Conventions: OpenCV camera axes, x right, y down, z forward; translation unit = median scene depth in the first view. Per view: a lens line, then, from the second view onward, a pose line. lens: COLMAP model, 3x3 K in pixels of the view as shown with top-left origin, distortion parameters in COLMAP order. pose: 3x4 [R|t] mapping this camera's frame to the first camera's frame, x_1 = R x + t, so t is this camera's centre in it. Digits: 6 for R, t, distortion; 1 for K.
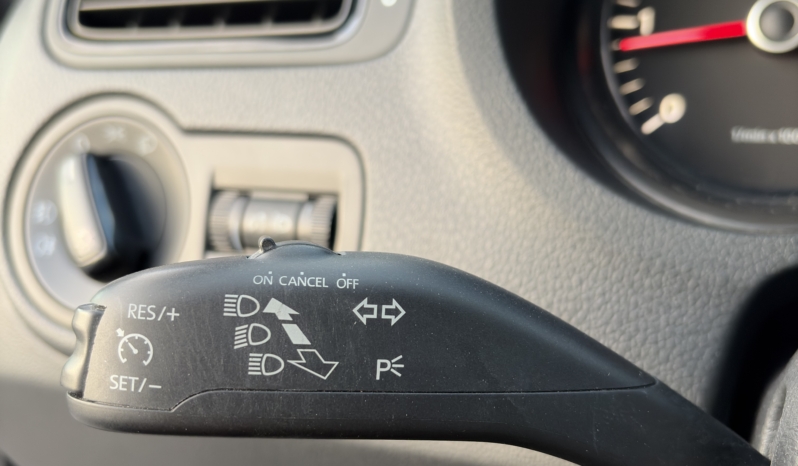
lens RADIAL K [[955.6, 0, 399.0], [0, 955.6, 233.0], [0, 0, 1]] dist [-0.004234, -0.007621]
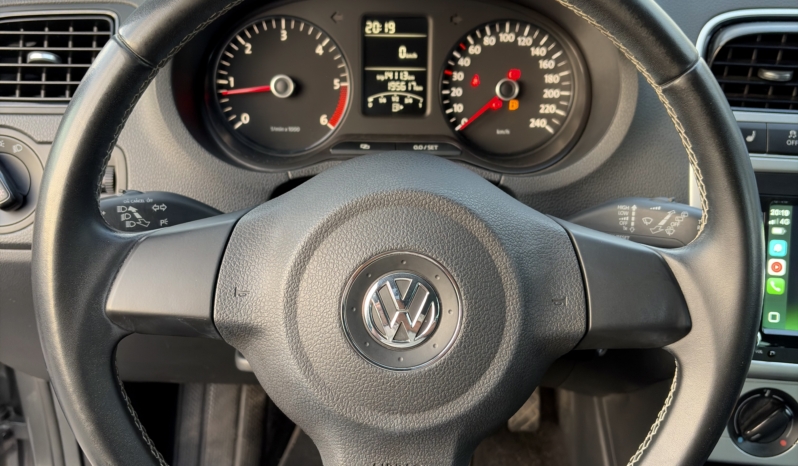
lens RADIAL K [[906.0, 0, 399.0], [0, 906.0, 233.0], [0, 0, 1]] dist [0.218846, -0.489579]
pose [[0.923324, -0.101229, 0.370439, -0.293602], [0.061034, 0.991053, 0.118694, -0.110346], [-0.379140, -0.086984, 0.921242, -1.572707]]
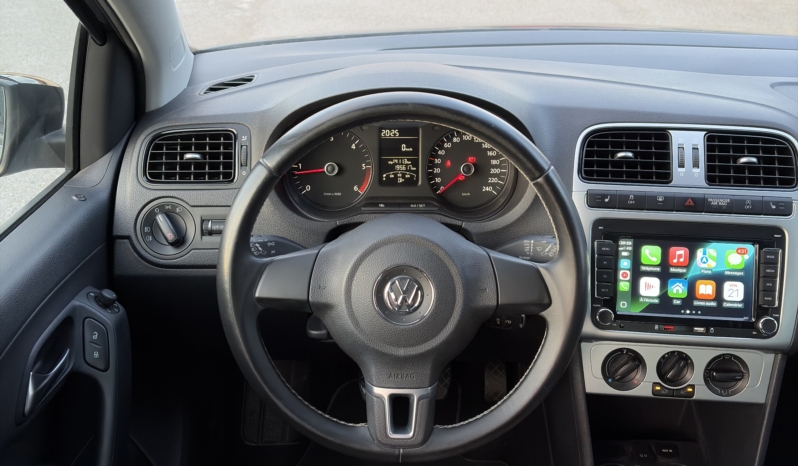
lens RADIAL K [[906.0, 0, 399.0], [0, 906.0, 233.0], [0, 0, 1]] dist [0.218846, -0.489579]
pose [[0.924819, -0.099292, 0.367221, -0.921433], [0.071337, 0.993477, 0.088967, -0.300813], [-0.373660, -0.056082, 0.925869, -3.165604]]
